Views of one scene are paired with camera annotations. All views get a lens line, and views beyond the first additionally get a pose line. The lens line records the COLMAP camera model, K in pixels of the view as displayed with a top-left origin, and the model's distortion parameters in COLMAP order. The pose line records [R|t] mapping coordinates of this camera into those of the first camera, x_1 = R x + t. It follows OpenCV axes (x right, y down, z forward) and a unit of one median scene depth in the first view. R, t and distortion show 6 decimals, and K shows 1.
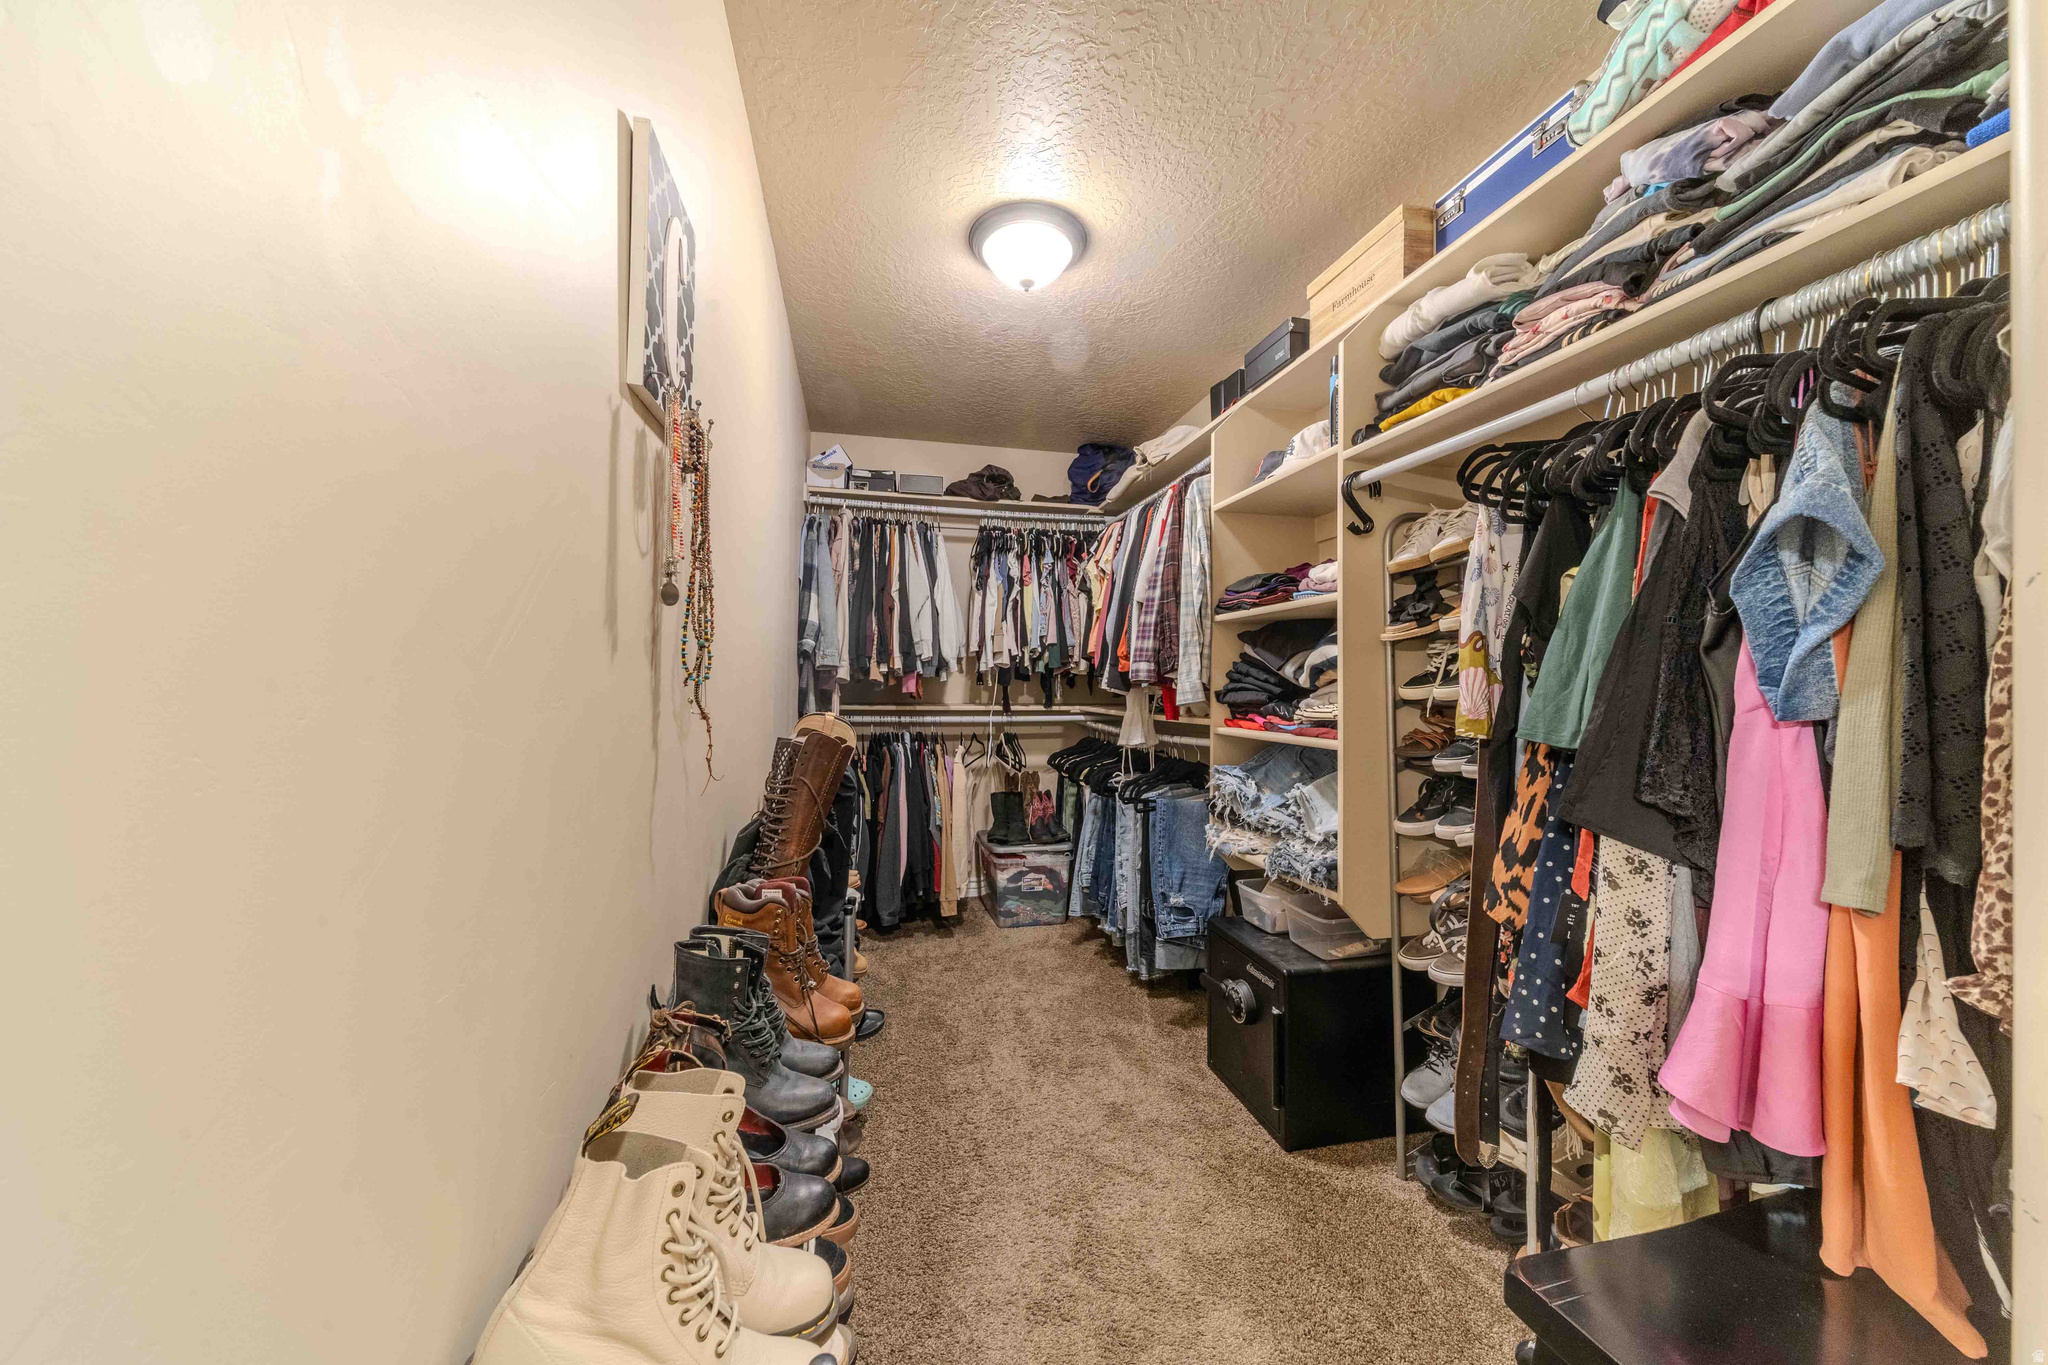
lens RADIAL K [[712.8, 0, 1020.2], [0, 712.8, 676.9], [0, 0, 1]] dist [0.013912, -0.003077]
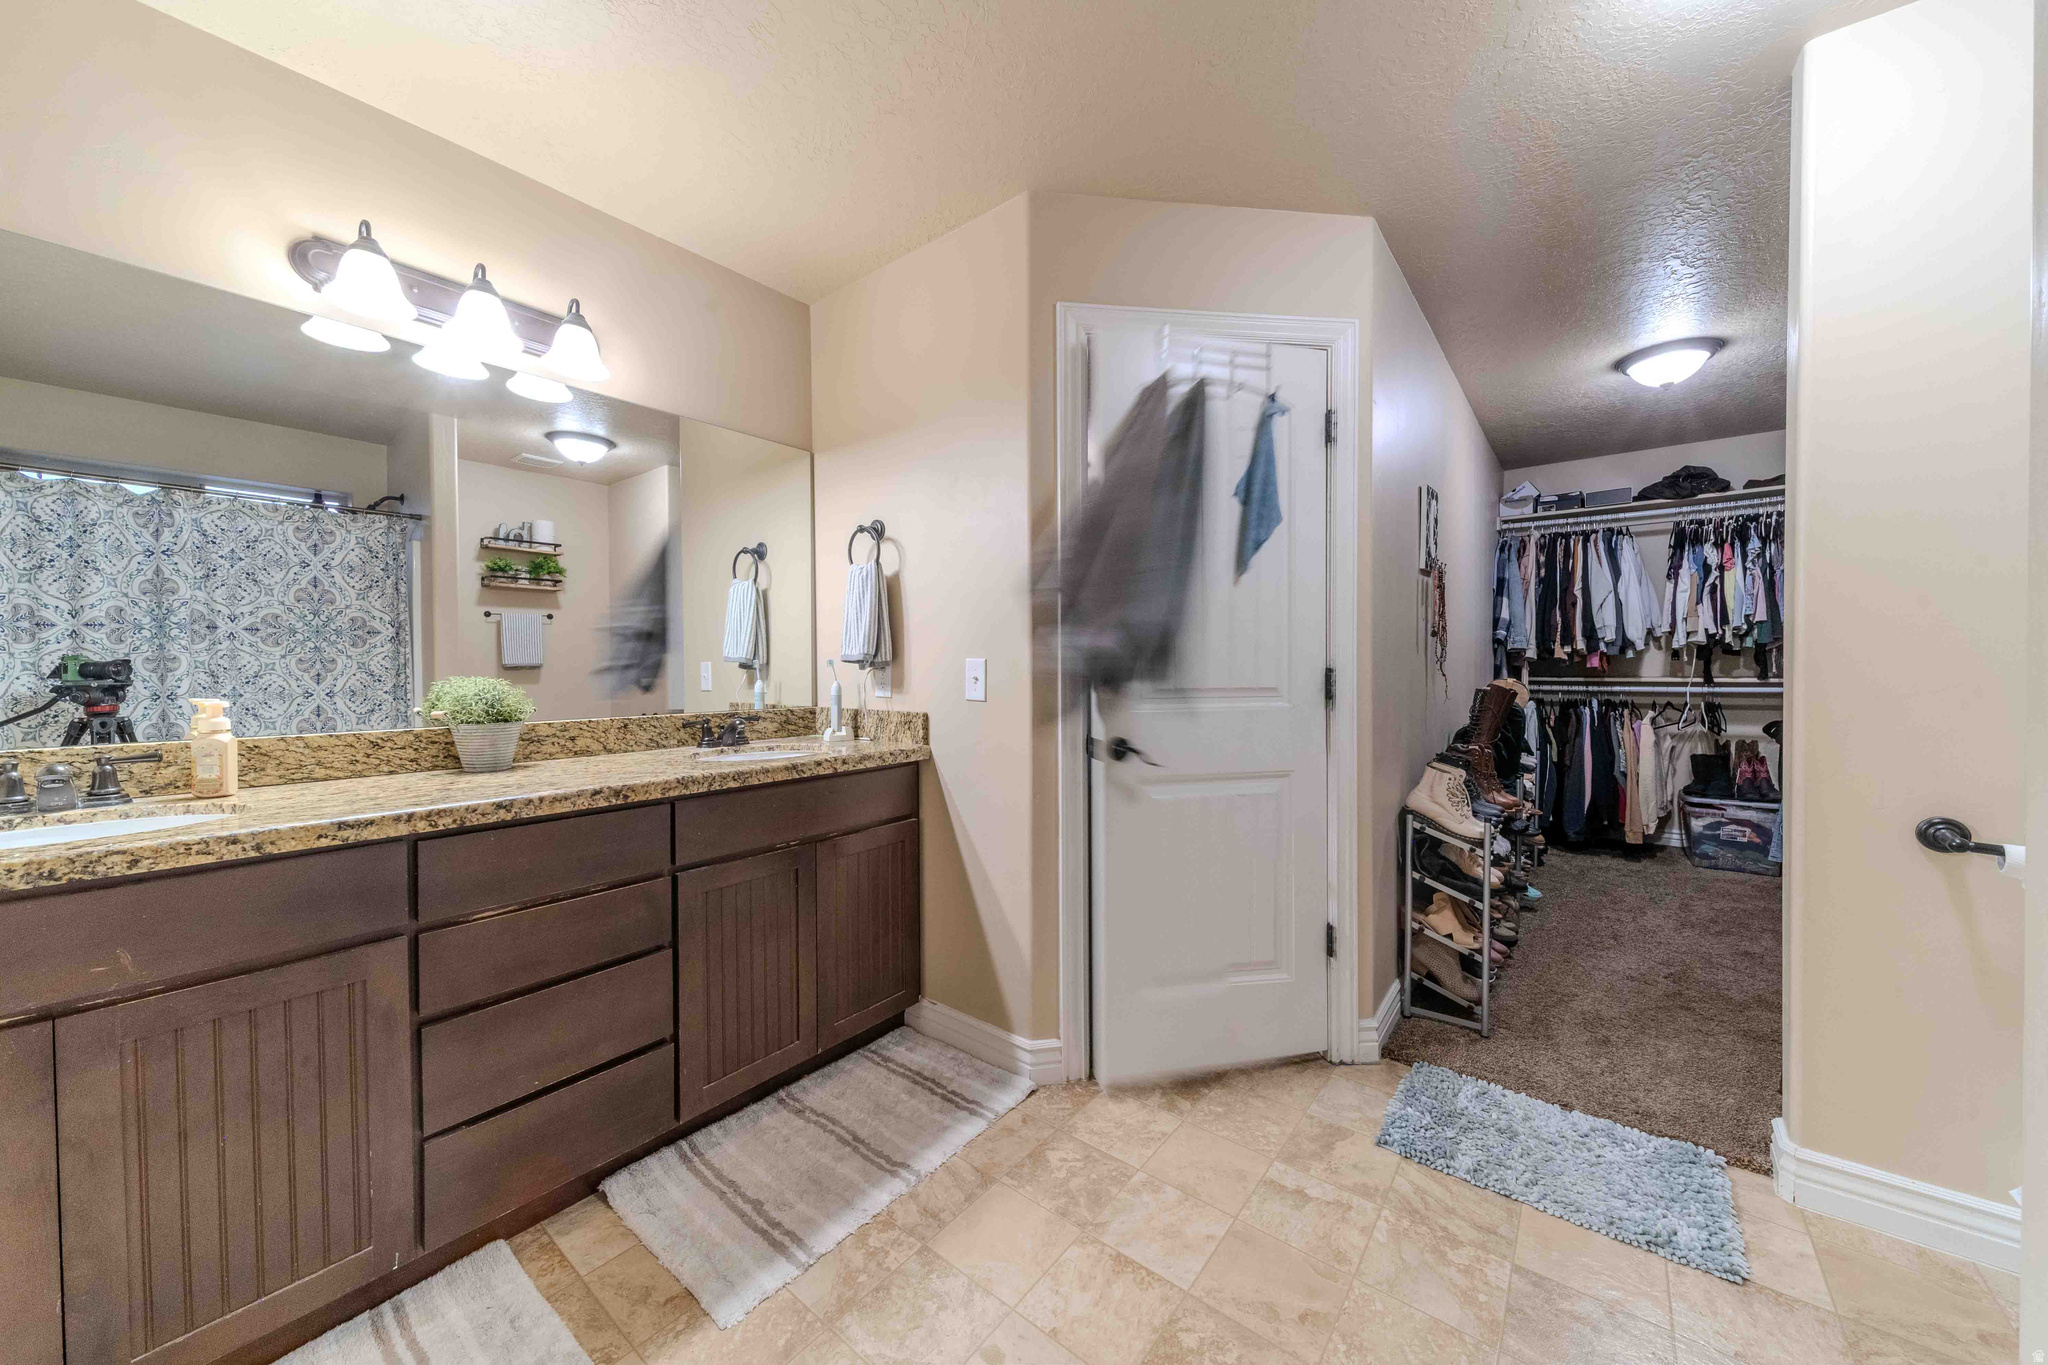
lens RADIAL K [[712.8, 0, 1020.2], [0, 712.8, 676.9], [0, 0, 1]] dist [0.013912, -0.003077]
pose [[0.622929, -0.002202, -0.782275, 0.205749], [0.023960, 0.999581, 0.016266, -0.006139], [0.781911, -0.028876, 0.622720, -0.590725]]
